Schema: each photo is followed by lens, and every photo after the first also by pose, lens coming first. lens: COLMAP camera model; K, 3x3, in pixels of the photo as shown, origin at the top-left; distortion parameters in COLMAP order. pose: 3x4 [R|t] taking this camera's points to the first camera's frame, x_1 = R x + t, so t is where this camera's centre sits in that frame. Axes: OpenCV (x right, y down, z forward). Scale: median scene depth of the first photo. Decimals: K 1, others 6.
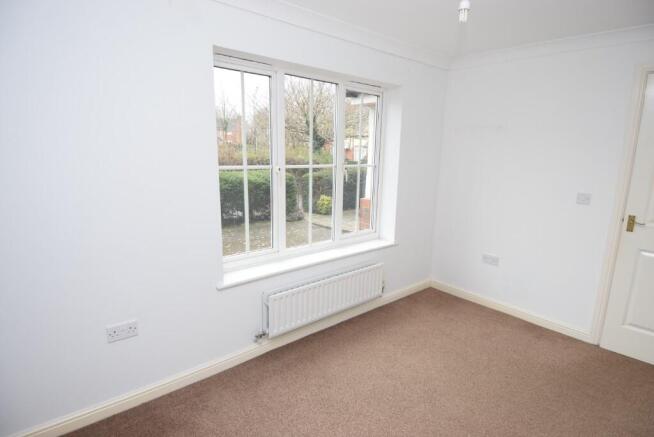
lens RADIAL K [[341.4, 0, 333.7], [0, 341.4, 217.4], [0, 0, 1]] dist [0.000098, 0.000013]
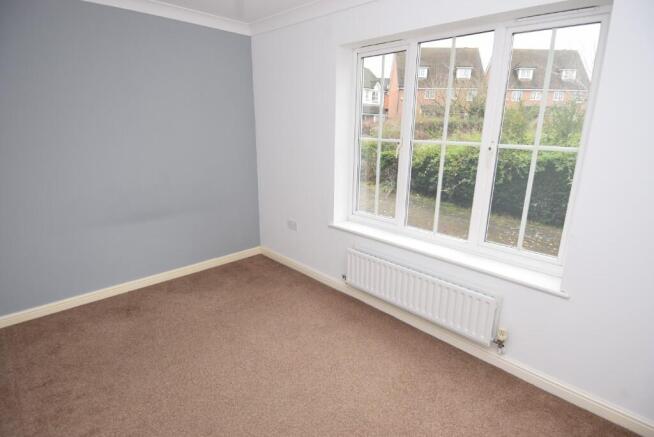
lens RADIAL K [[341.4, 0, 333.7], [0, 341.4, 217.4], [0, 0, 1]] dist [0.000098, 0.000013]
pose [[0.074891, 0.243135, -0.967097, 0.802898], [-0.198742, 0.954003, 0.224453, -0.112296], [0.977186, 0.175394, 0.119768, 0.676292]]
